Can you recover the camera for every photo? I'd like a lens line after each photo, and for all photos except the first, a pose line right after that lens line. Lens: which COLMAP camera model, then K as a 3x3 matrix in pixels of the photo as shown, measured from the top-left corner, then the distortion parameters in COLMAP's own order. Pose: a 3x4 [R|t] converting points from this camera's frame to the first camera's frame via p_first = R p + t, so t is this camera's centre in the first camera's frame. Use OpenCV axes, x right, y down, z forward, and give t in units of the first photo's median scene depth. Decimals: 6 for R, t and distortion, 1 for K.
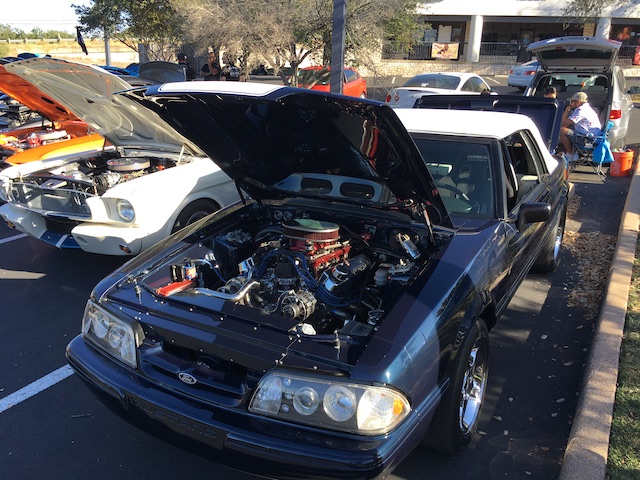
lens RADIAL K [[537.9, 0, 320.0], [0, 537.9, 240.0], [0, 0, 1]] dist [0.065660, -0.081746]
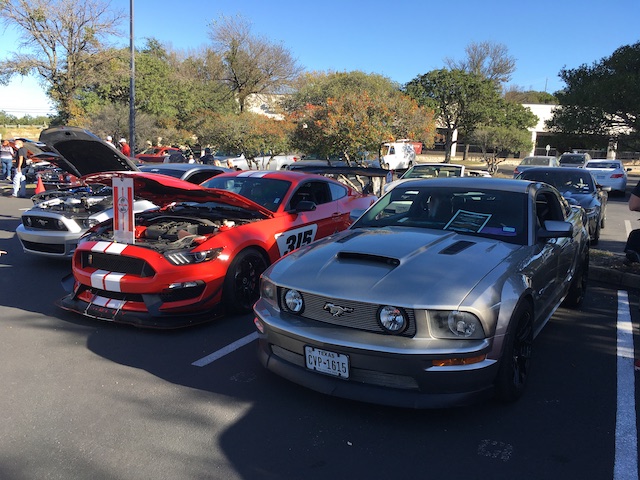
lens RADIAL K [[537.9, 0, 320.0], [0, 537.9, 240.0], [0, 0, 1]] dist [0.065660, -0.081746]
pose [[0.999359, 0.013267, 0.033250, 1.942939], [-0.008276, 0.989255, -0.145968, 1.216228], [-0.034829, 0.145600, 0.988730, -3.764270]]
